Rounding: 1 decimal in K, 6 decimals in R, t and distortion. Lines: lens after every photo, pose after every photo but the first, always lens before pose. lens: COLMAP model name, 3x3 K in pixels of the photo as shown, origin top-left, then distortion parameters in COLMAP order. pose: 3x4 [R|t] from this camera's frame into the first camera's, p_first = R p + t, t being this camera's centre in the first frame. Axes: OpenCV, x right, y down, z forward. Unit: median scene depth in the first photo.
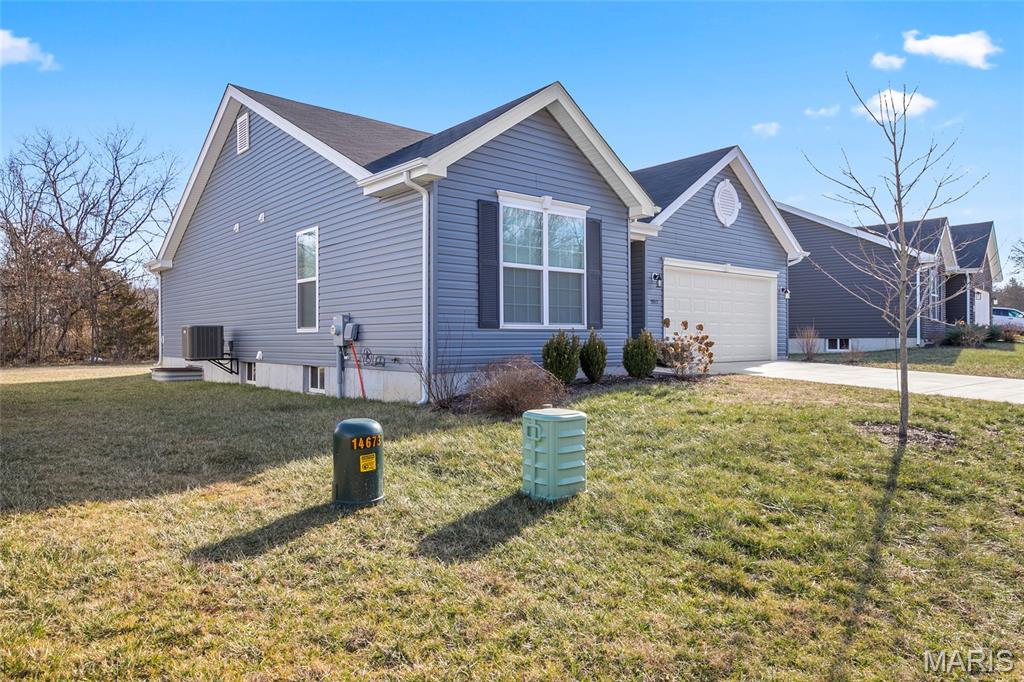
lens RADIAL K [[656.1, 0, 512.0], [0, 656.1, 339.4], [0, 0, 1]] dist [-0.000219, 0.005656]
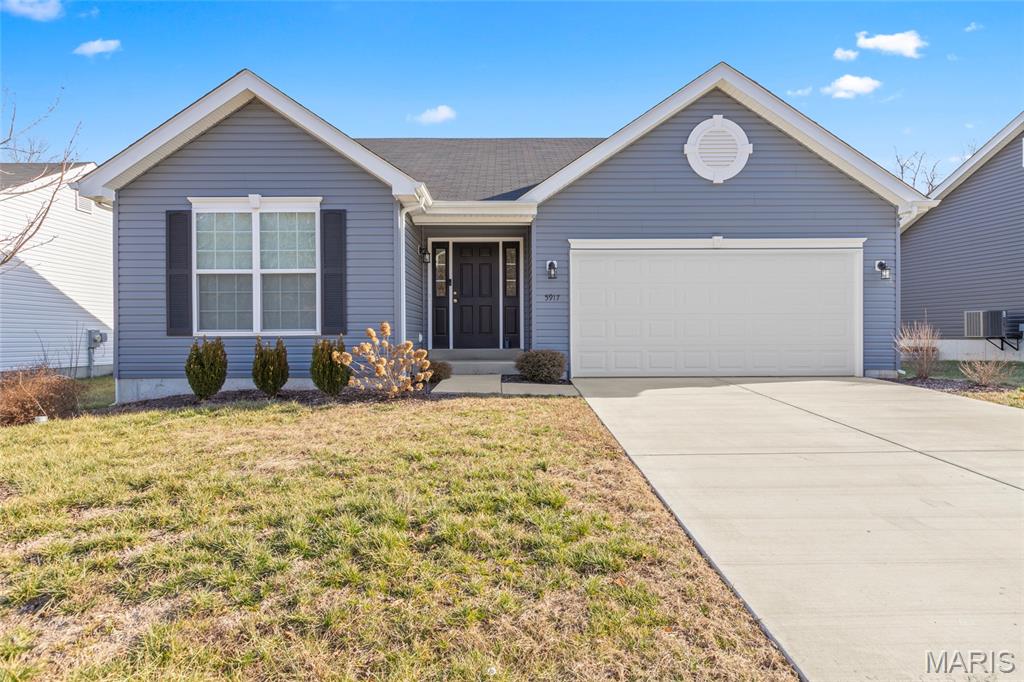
lens RADIAL K [[630.3, 0, 517.9], [0, 630.3, 341.2], [0, 0, 1]] dist [0.004650, -0.001597]
pose [[0.772224, 0.002800, -0.635344, 0.967035], [0.002076, 0.999974, 0.006931, -0.014370], [0.635347, -0.006672, 0.772198, 0.567397]]
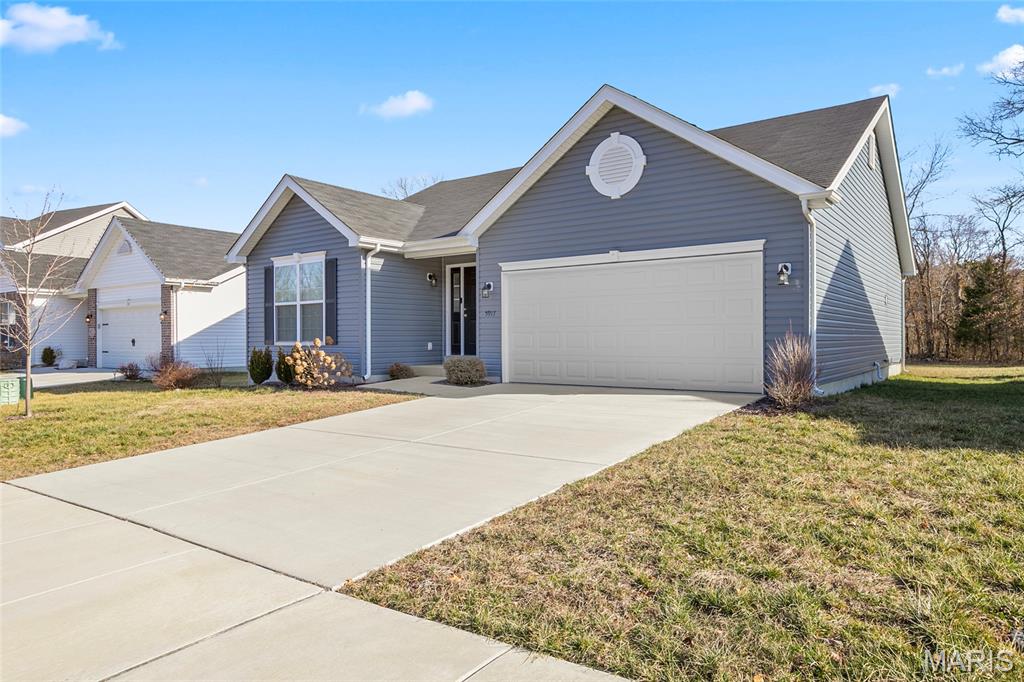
lens RADIAL K [[656.1, 0, 511.8], [0, 656.1, 338.6], [0, 0, 1]] dist [-0.000219, 0.005656]
pose [[0.228096, 0.006669, -0.973616, 1.640462], [0.005603, 0.999951, 0.008162, -0.041644], [0.973623, -0.007317, 0.228048, 1.187196]]
